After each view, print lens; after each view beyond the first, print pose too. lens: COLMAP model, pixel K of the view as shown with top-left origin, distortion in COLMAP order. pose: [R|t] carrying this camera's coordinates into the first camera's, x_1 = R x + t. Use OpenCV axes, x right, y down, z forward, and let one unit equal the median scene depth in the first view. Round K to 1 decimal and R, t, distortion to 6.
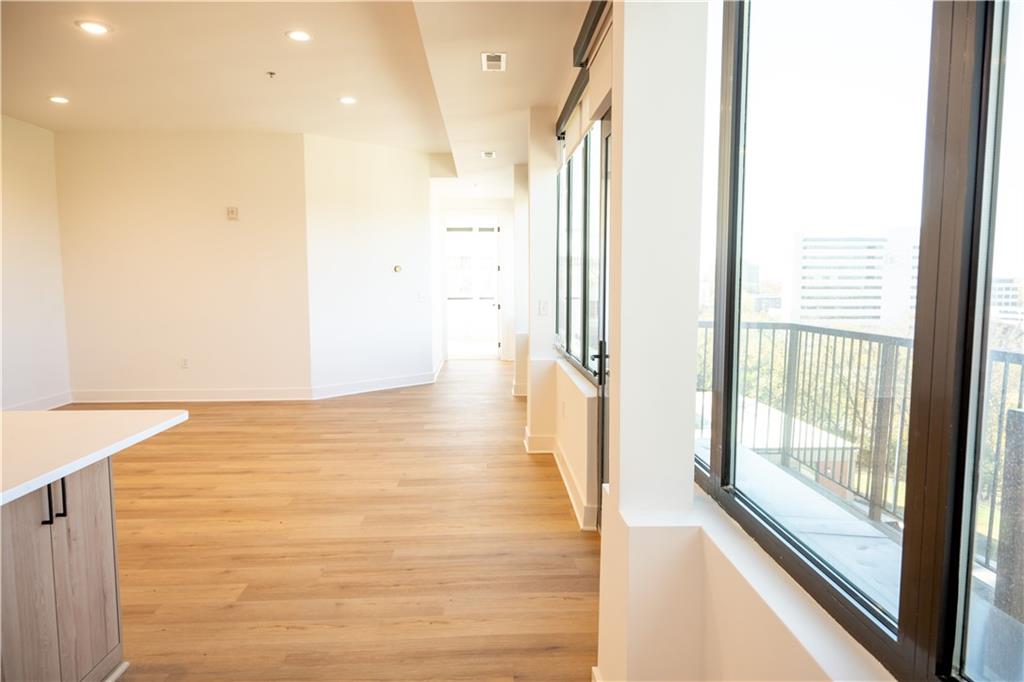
lens RADIAL K [[687.7, 0, 518.0], [0, 687.7, 346.8], [0, 0, 1]] dist [0.000568, -0.001536]
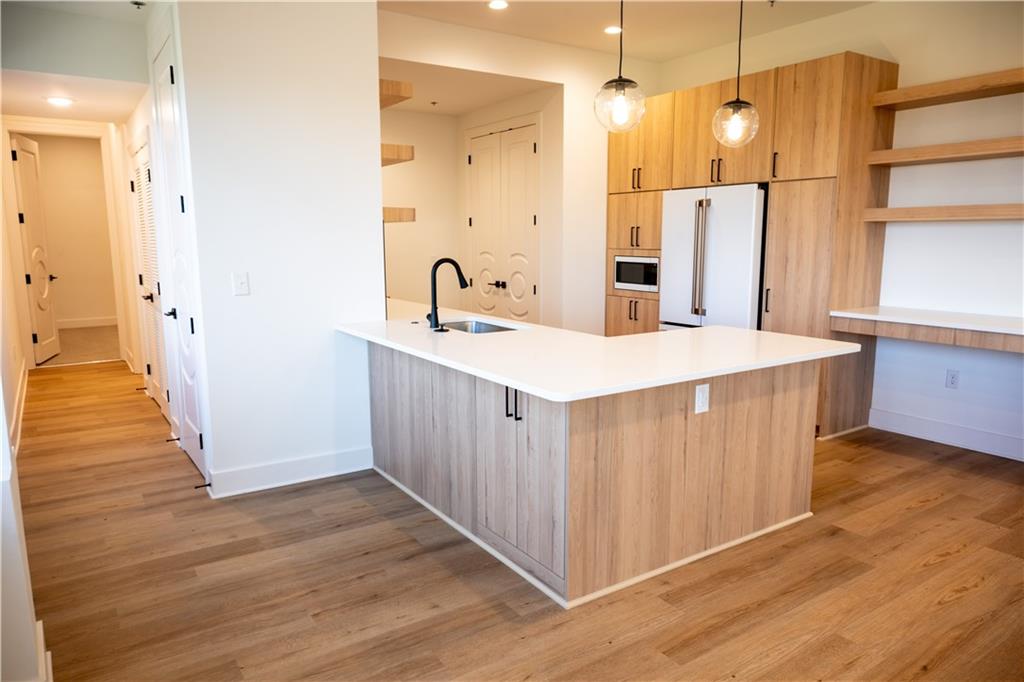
lens RADIAL K [[687.7, 0, 513.7], [0, 687.7, 342.8], [0, 0, 1]] dist [0.000568, -0.001536]
pose [[-0.855285, 0.083643, -0.511363, 0.003739], [-0.047132, 0.970236, 0.237530, -0.089820], [0.516010, 0.227258, -0.825886, 0.875079]]
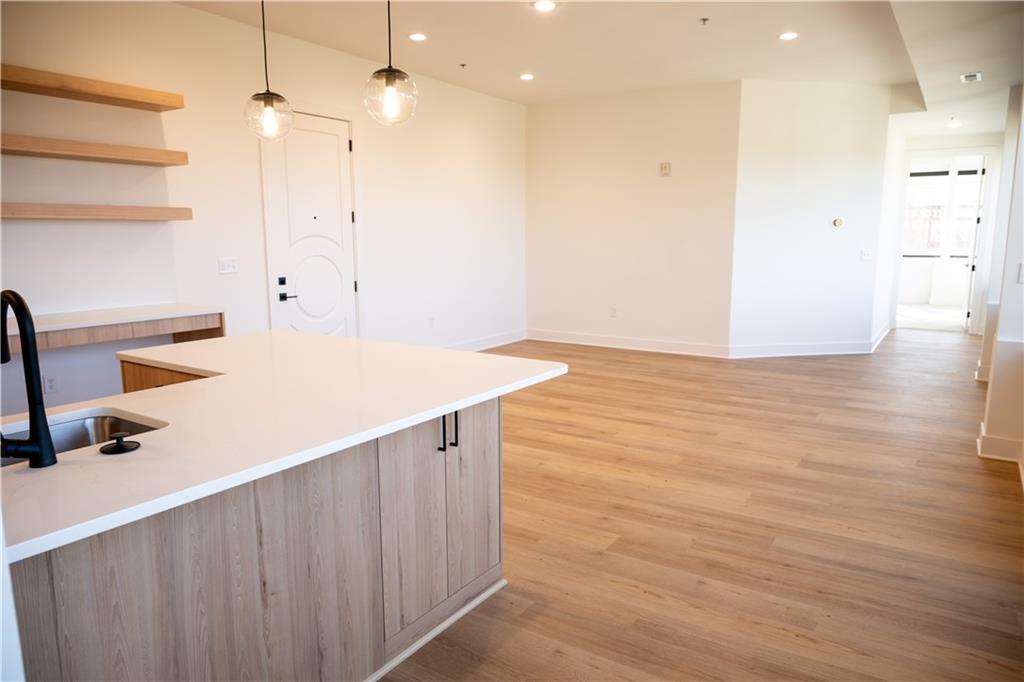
lens RADIAL K [[687.7, 0, 518.1], [0, 687.7, 341.9], [0, 0, 1]] dist [0.000568, -0.001536]
pose [[0.811618, 0.093382, -0.576677, 0.030989], [-0.058090, 0.995150, 0.079390, -0.010241], [0.581293, -0.030935, 0.813106, 0.054242]]
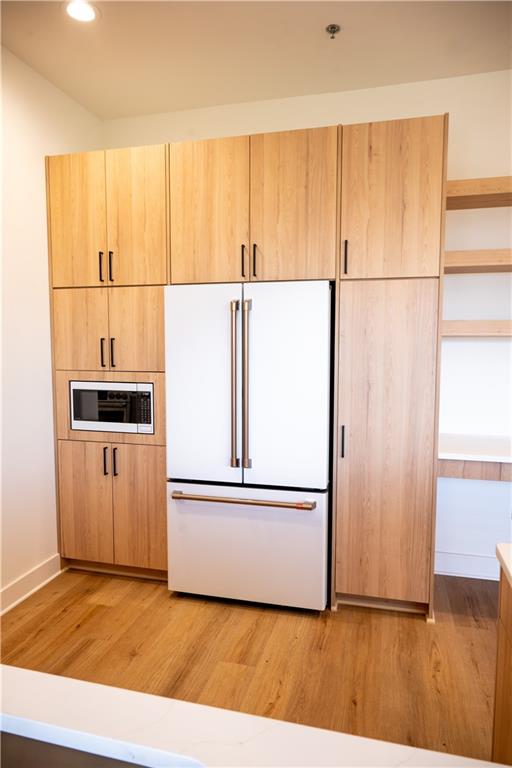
lens RADIAL K [[515.8, 0, 261.4], [0, 515.8, 385.7], [0, 0, 1]] dist [0.000568, -0.001536]
pose [[-0.304316, 0.078634, -0.949320, -0.293207], [-0.095771, 0.989012, 0.112623, -0.040097], [0.947744, 0.125191, -0.293442, 0.288566]]
